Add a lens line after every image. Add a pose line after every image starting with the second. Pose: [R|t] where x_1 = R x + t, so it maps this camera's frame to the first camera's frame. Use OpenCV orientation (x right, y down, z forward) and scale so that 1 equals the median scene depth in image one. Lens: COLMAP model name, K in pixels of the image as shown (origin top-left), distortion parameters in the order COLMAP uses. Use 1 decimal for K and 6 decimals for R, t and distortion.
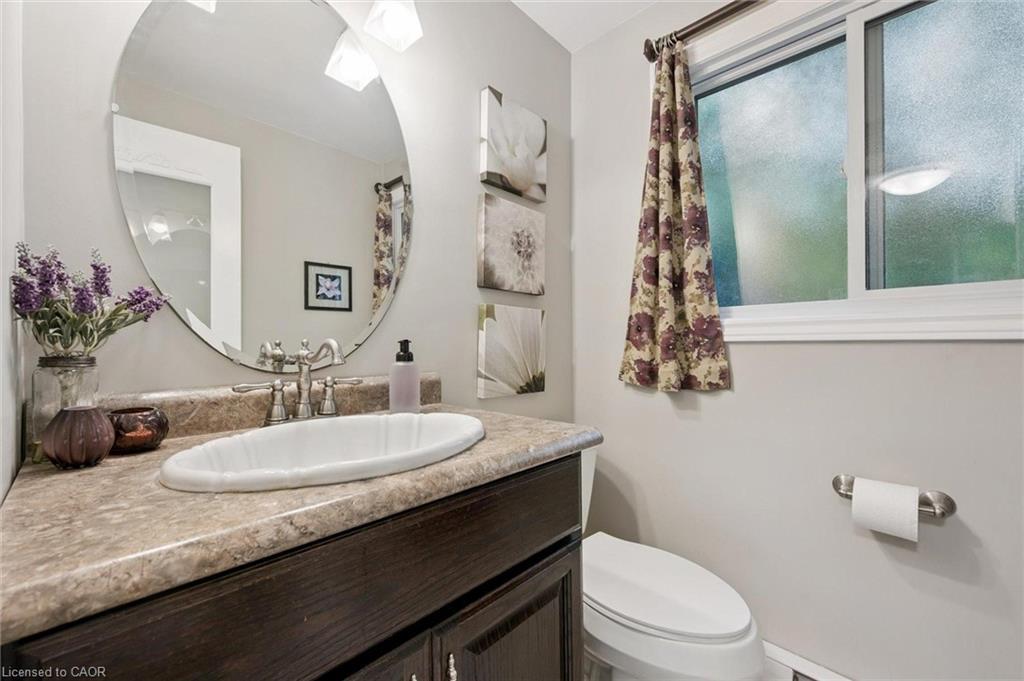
lens RADIAL K [[410.2, 0, 511.9], [0, 410.2, 341.7], [0, 0, 1]] dist [-0.001362, 0.000122]
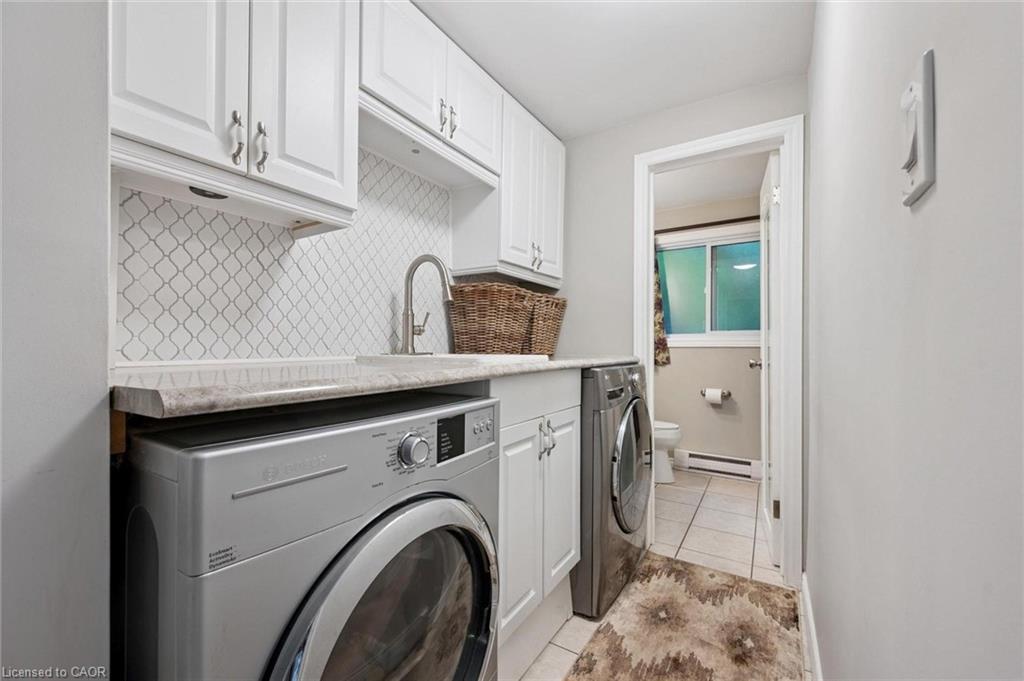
lens RADIAL K [[410.2, 0, 512.7], [0, 410.2, 344.7], [0, 0, 1]] dist [-0.001362, 0.000122]
pose [[0.982261, 0.006694, 0.187401, -1.066077], [-0.006701, 0.999977, -0.000595, -0.007653], [-0.187401, -0.000672, 0.982283, -1.581637]]
